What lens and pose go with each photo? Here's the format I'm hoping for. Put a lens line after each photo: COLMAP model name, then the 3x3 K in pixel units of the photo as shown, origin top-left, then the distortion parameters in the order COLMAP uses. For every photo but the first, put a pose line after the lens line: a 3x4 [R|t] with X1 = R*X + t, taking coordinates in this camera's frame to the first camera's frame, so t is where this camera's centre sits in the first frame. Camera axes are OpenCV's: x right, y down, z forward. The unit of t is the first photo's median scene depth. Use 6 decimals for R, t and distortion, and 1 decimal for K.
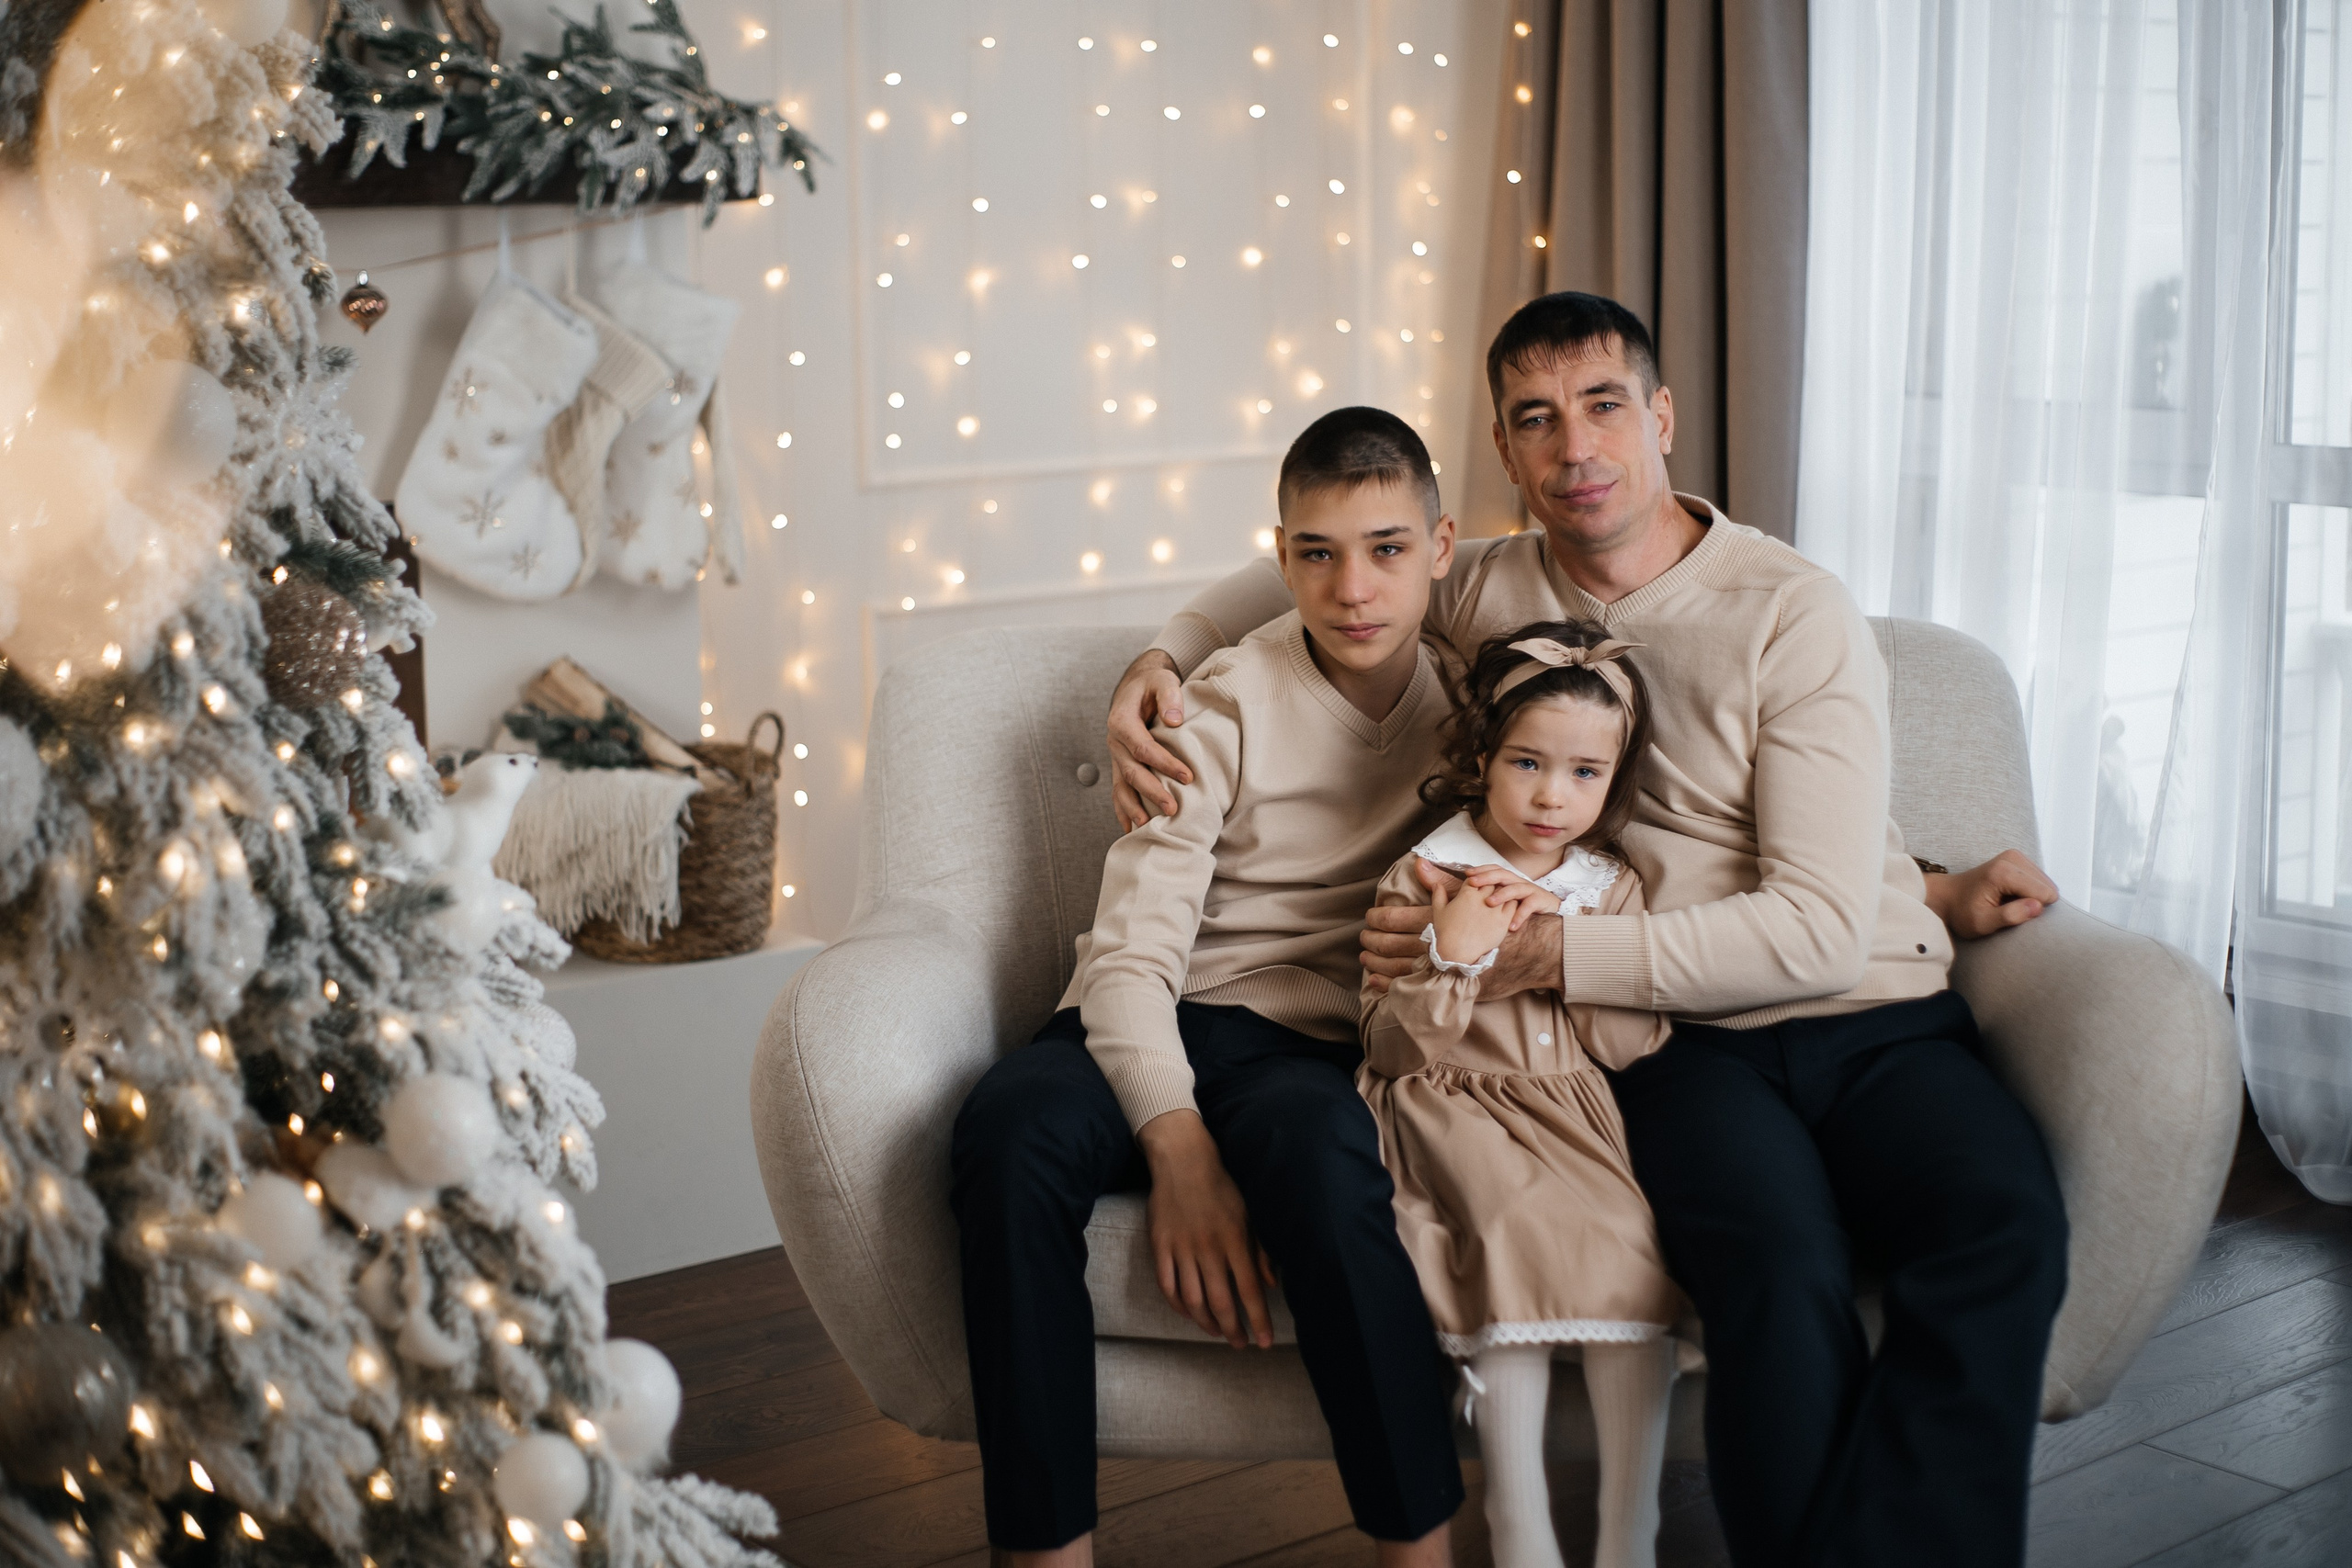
lens RADIAL K [[3349.9, 0, 1181.3], [0, 3349.9, 749.0], [0, 0, 1]] dist [-0.098483, 0.063474]
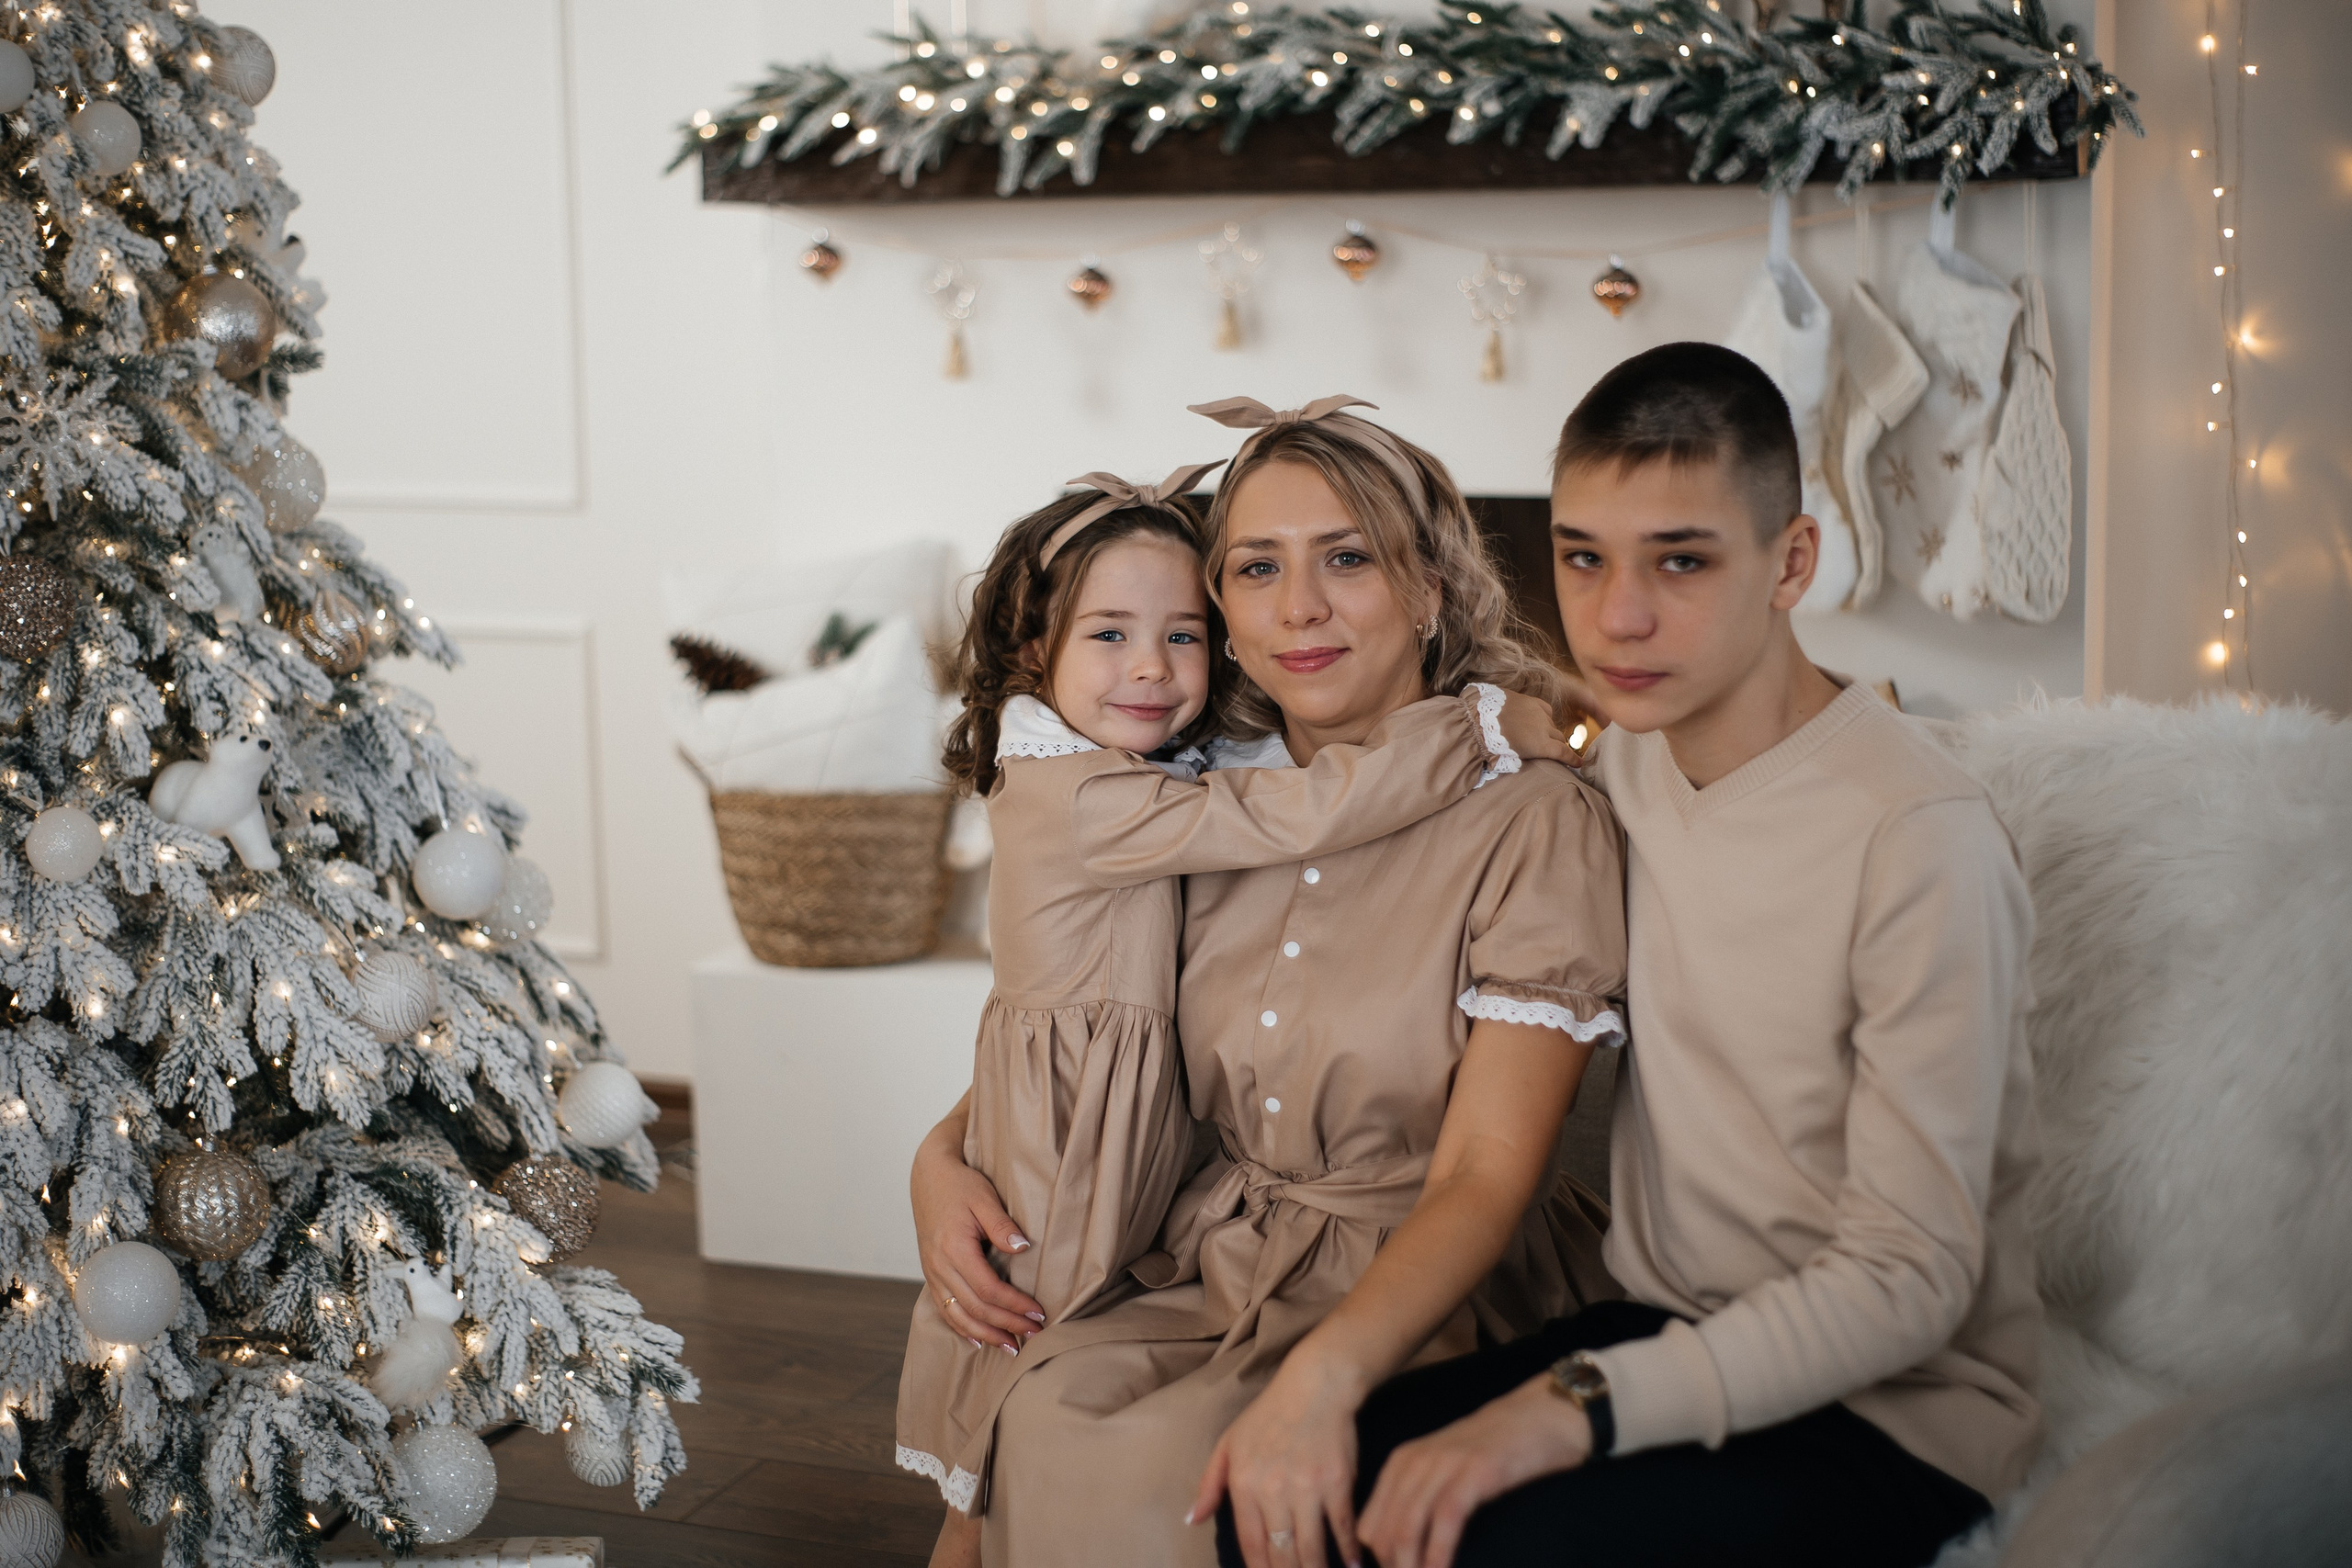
lens RADIAL K [[3367.4, 0, 1162.1], [0, 3367.4, 796.7], [0, 0, 1]] dist [-0.099912, 0.036991]
pose [[0.501547, 0.150781, -0.851890, 0.526494], [-0.117304, 0.987454, 0.105713, -0.074271], [0.857141, 0.046910, 0.512941, 0.389553]]
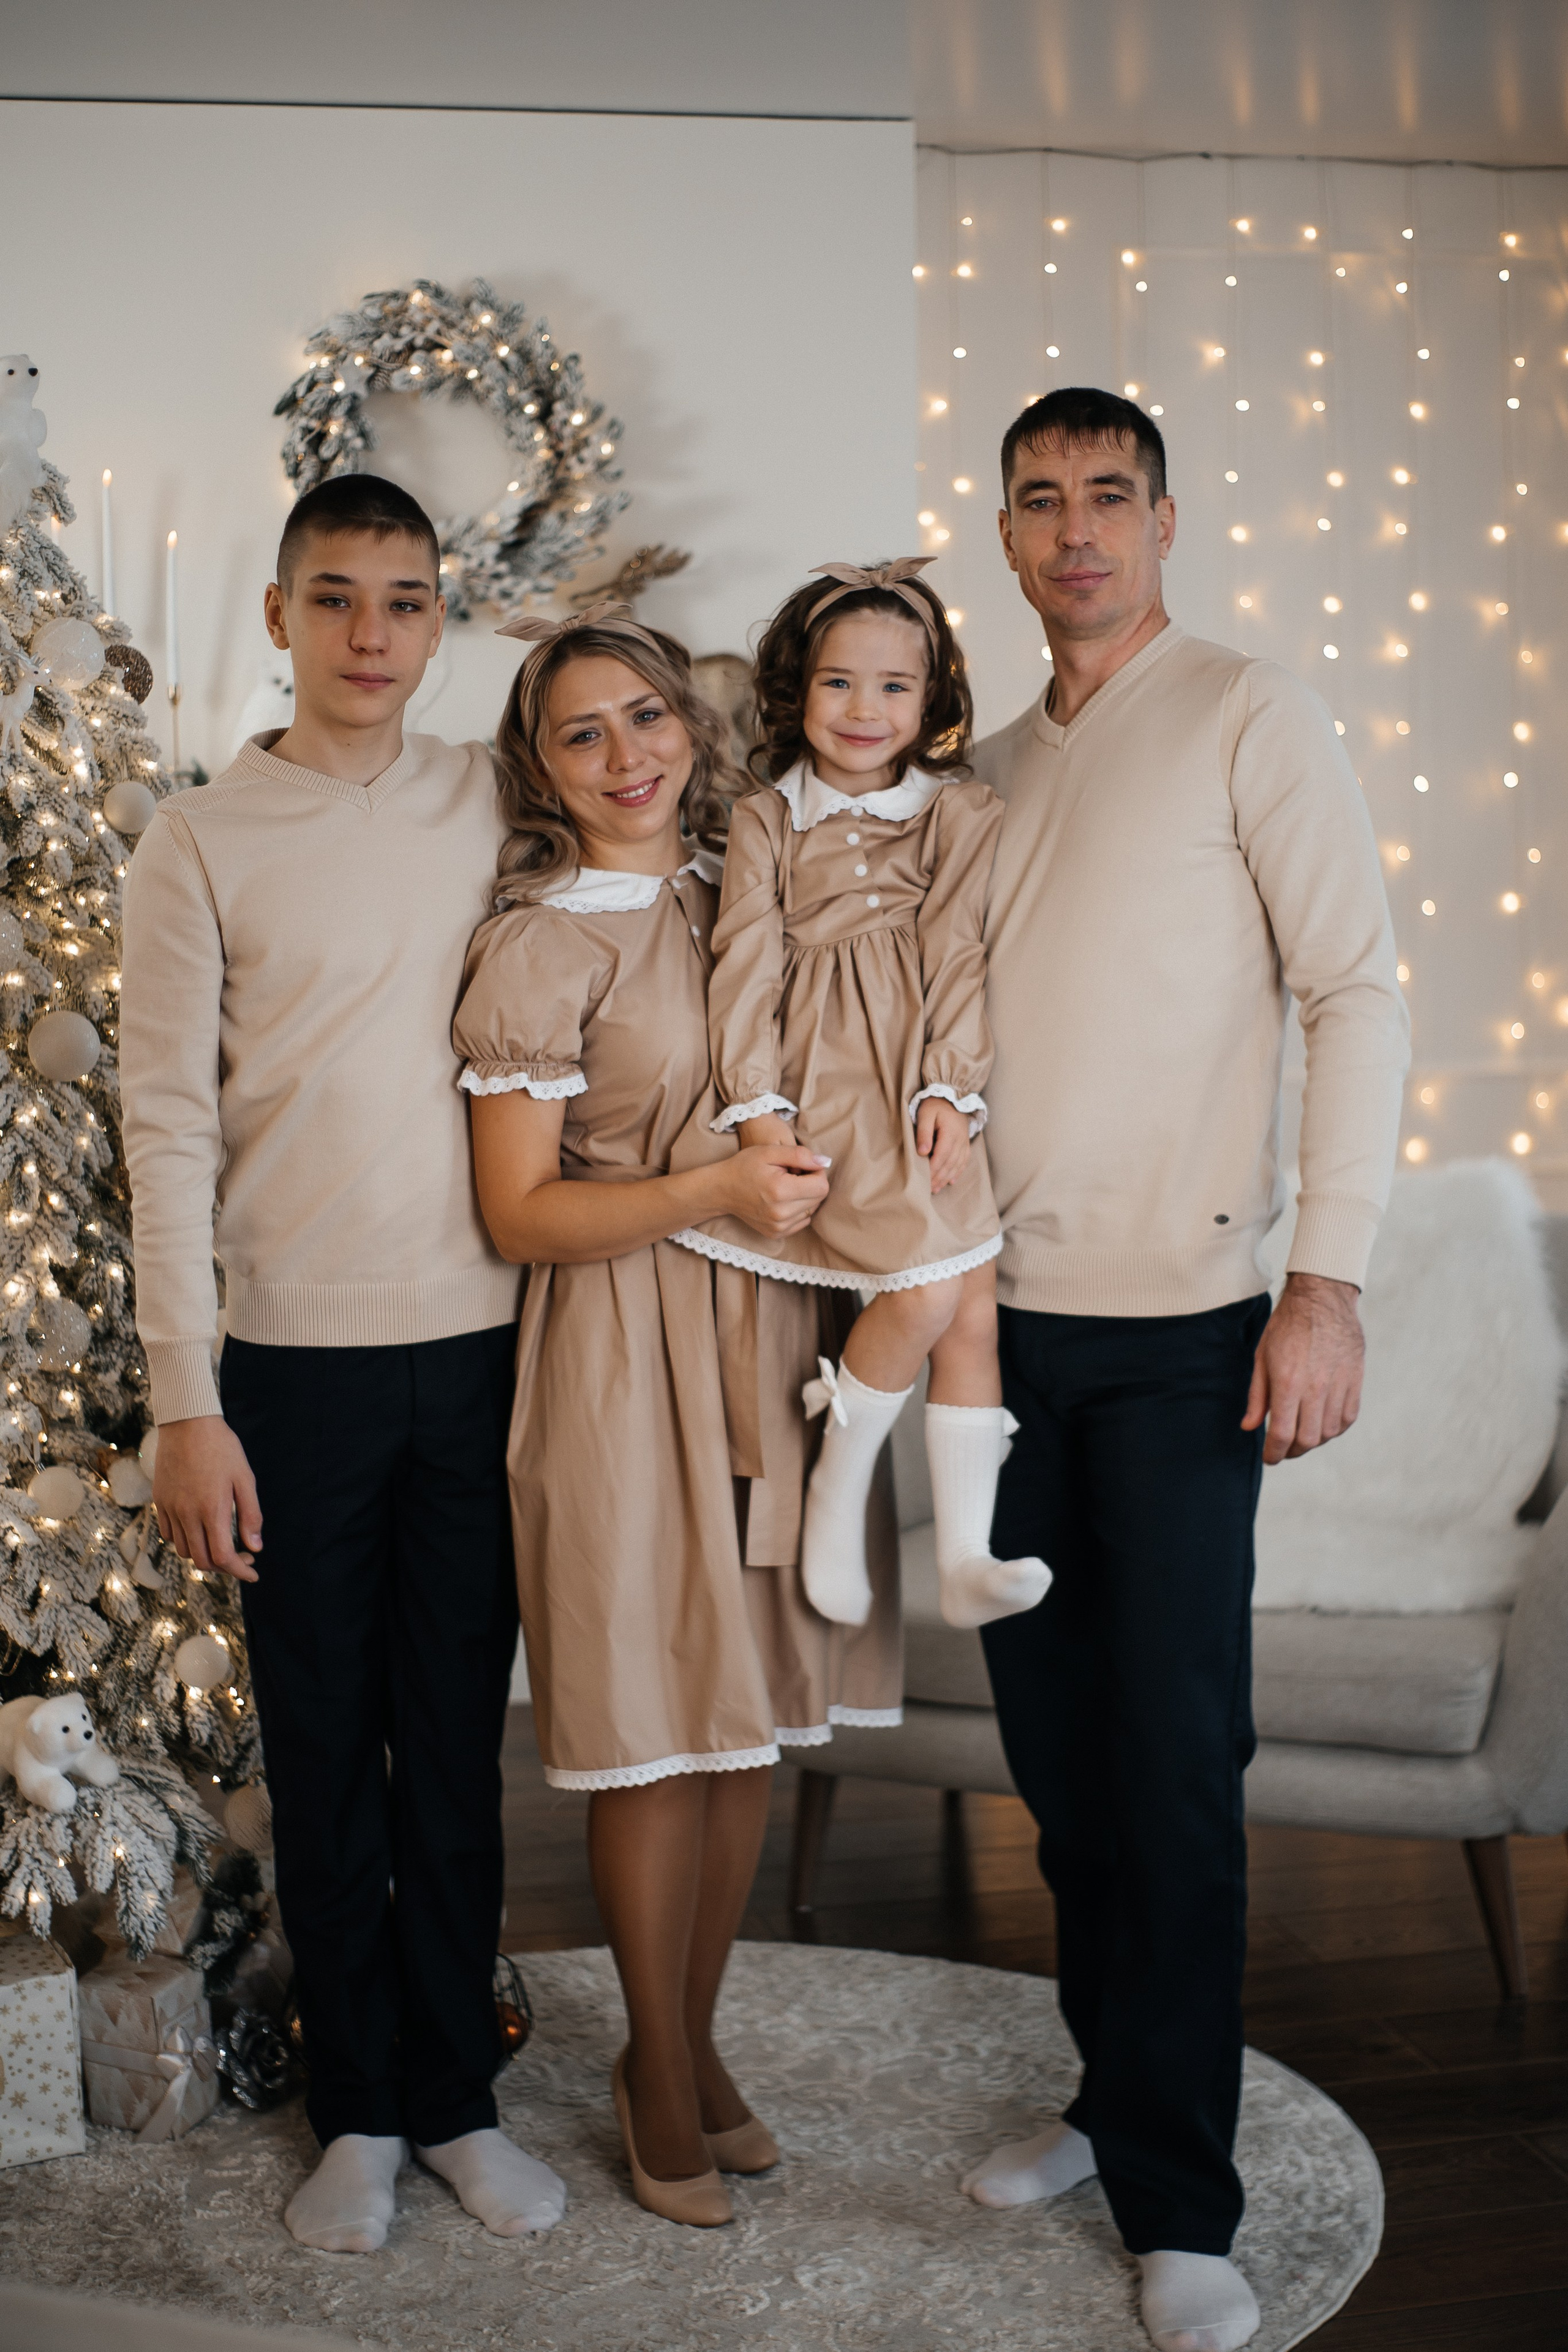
lens RADIAL K [[3433.8, 0, 782.5], [0, 3433.8, 1169.4], [0, 0, 1]] dist [-0.104373, 0.068983]
pose [[0.896556, 0.040161, -0.441107, 0.431903], [-0.061520, 0.997519, -0.034220, 0.003668], [0.438638, 0.057817, 0.896802, -0.240643]]
